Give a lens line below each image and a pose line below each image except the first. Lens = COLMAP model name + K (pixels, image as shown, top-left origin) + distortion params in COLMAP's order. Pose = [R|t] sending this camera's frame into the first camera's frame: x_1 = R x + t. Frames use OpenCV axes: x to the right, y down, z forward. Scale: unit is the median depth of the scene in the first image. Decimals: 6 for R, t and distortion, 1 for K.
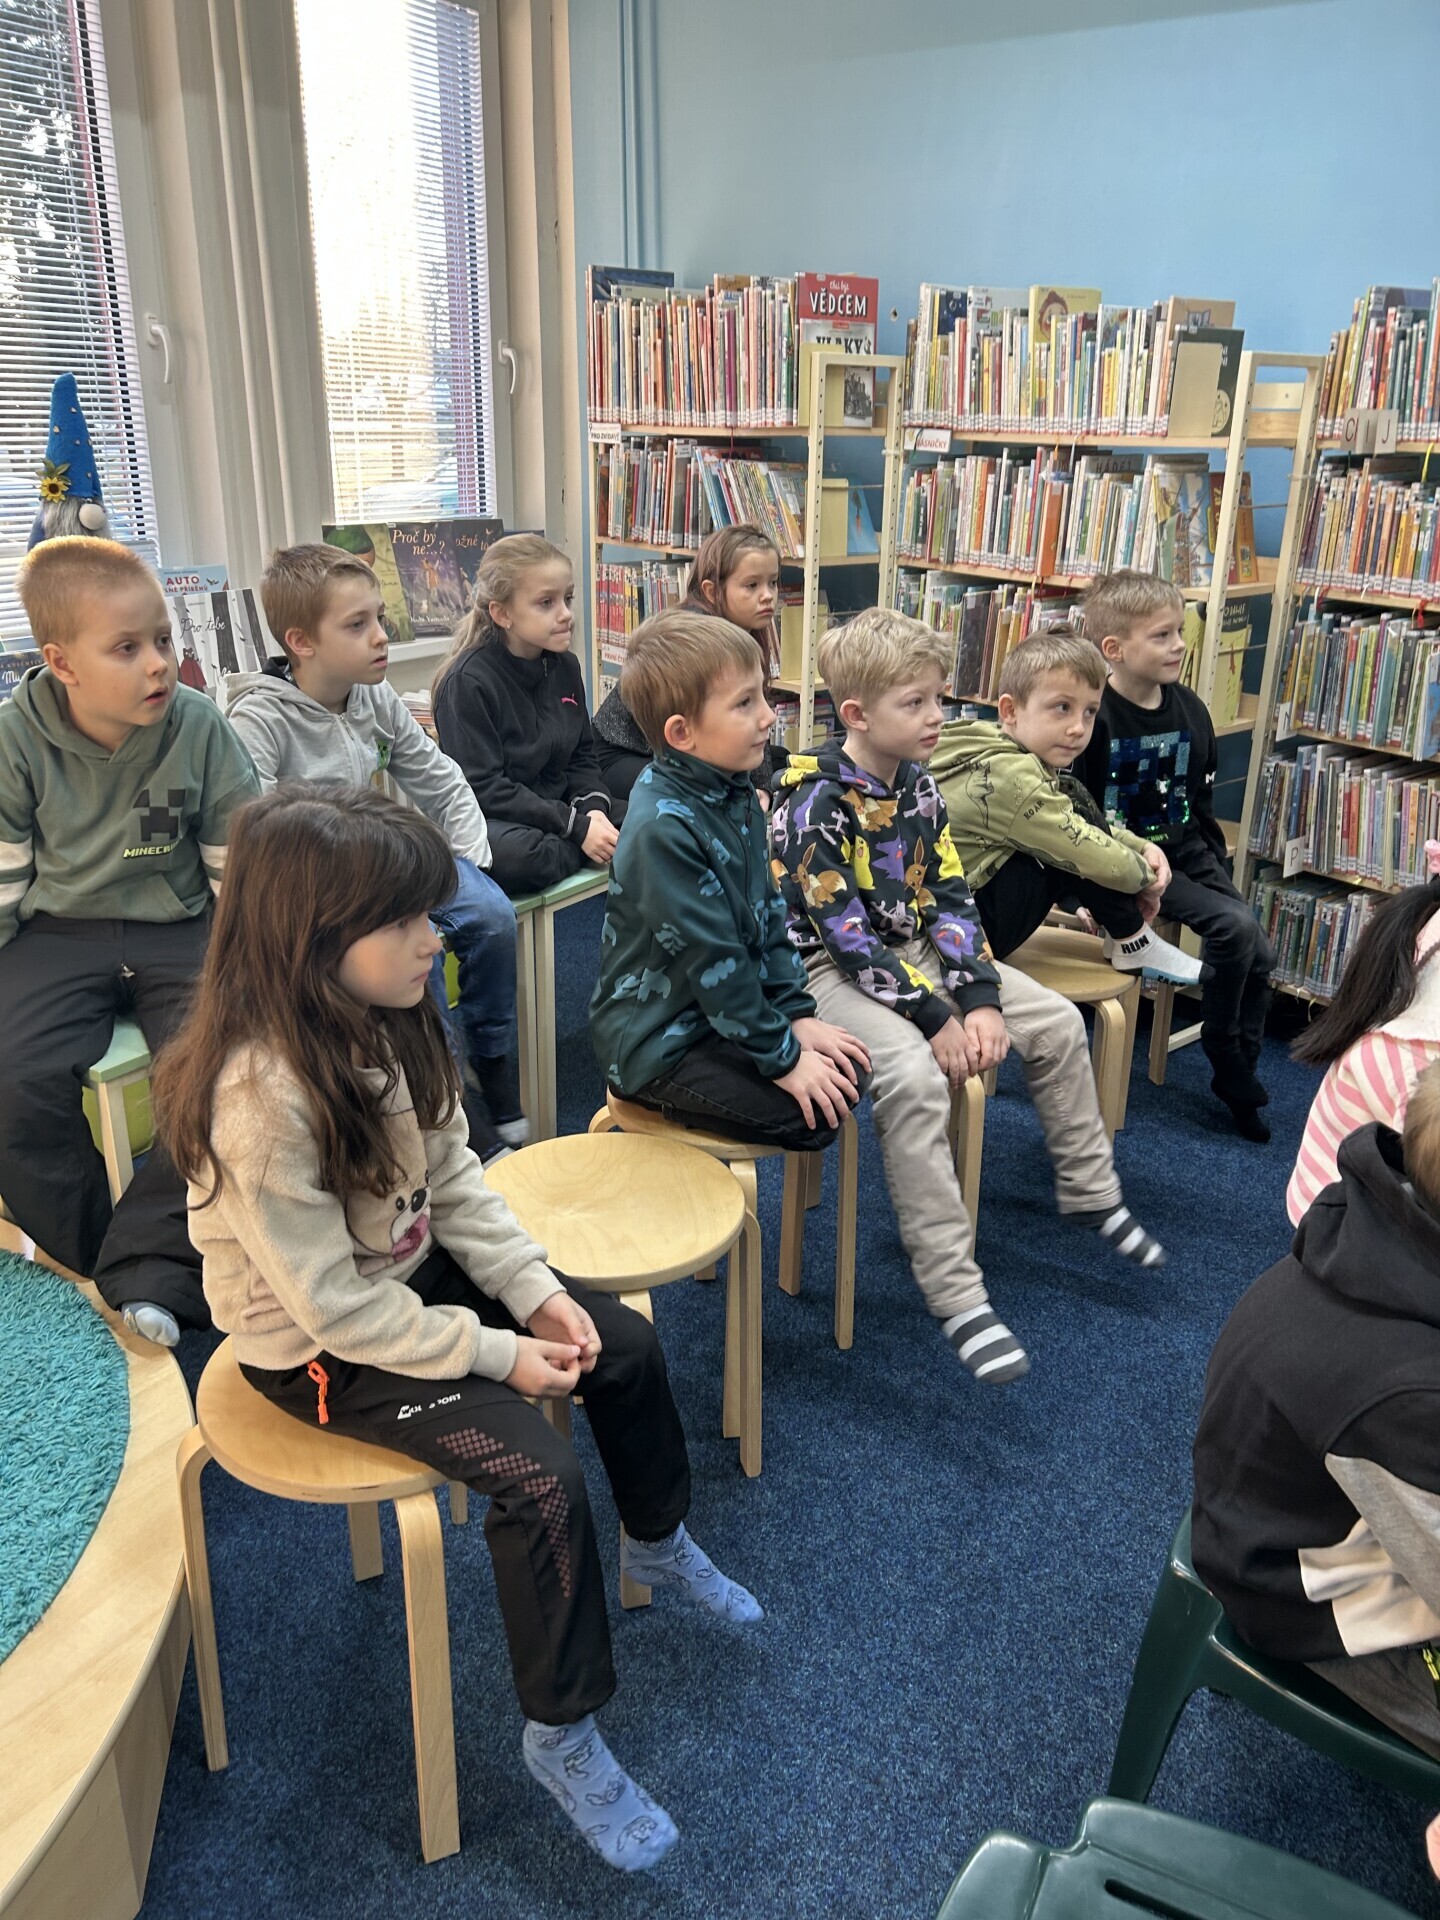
lens RADIAL K [[1443.6, 0, 766.3], [0, 1443.6, 959.3], [0, 0, 1]] dist [0.030259, -0.032092]
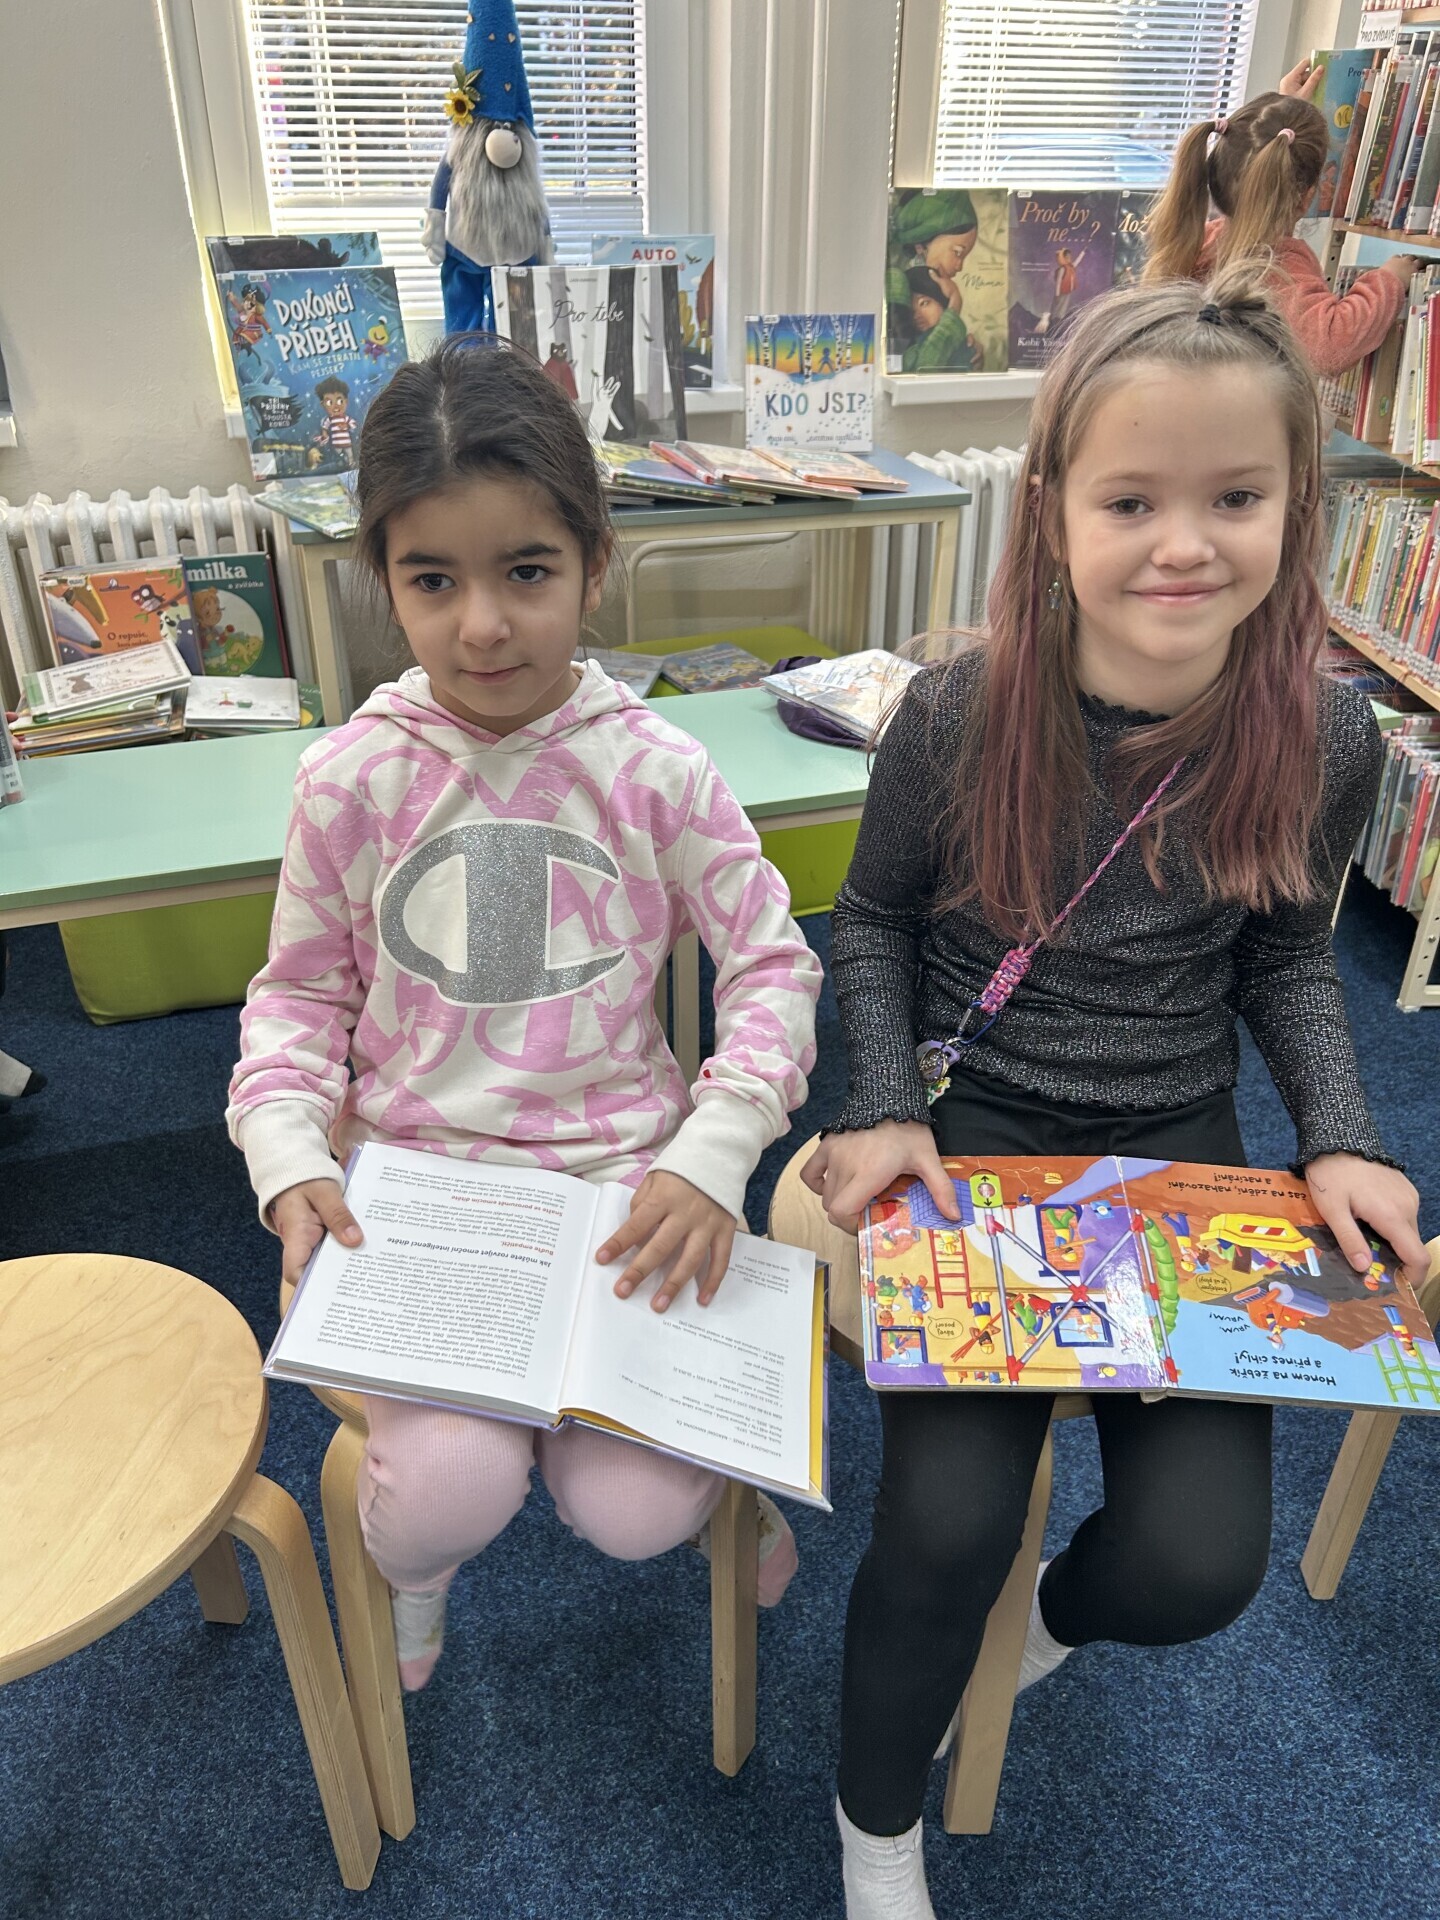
lens RADIAL K [[1443.6, 0, 723.5], [0, 1443.6, 957.6], [0, 0, 1]] dist [0.030259, -0.032092]
pose [[0.770718, 0.305312, -0.559266, 0.154791], [-0.216078, 0.950951, 0.221366, -0.093576], [0.599420, -0.049765, 0.798886, 0.421494]]
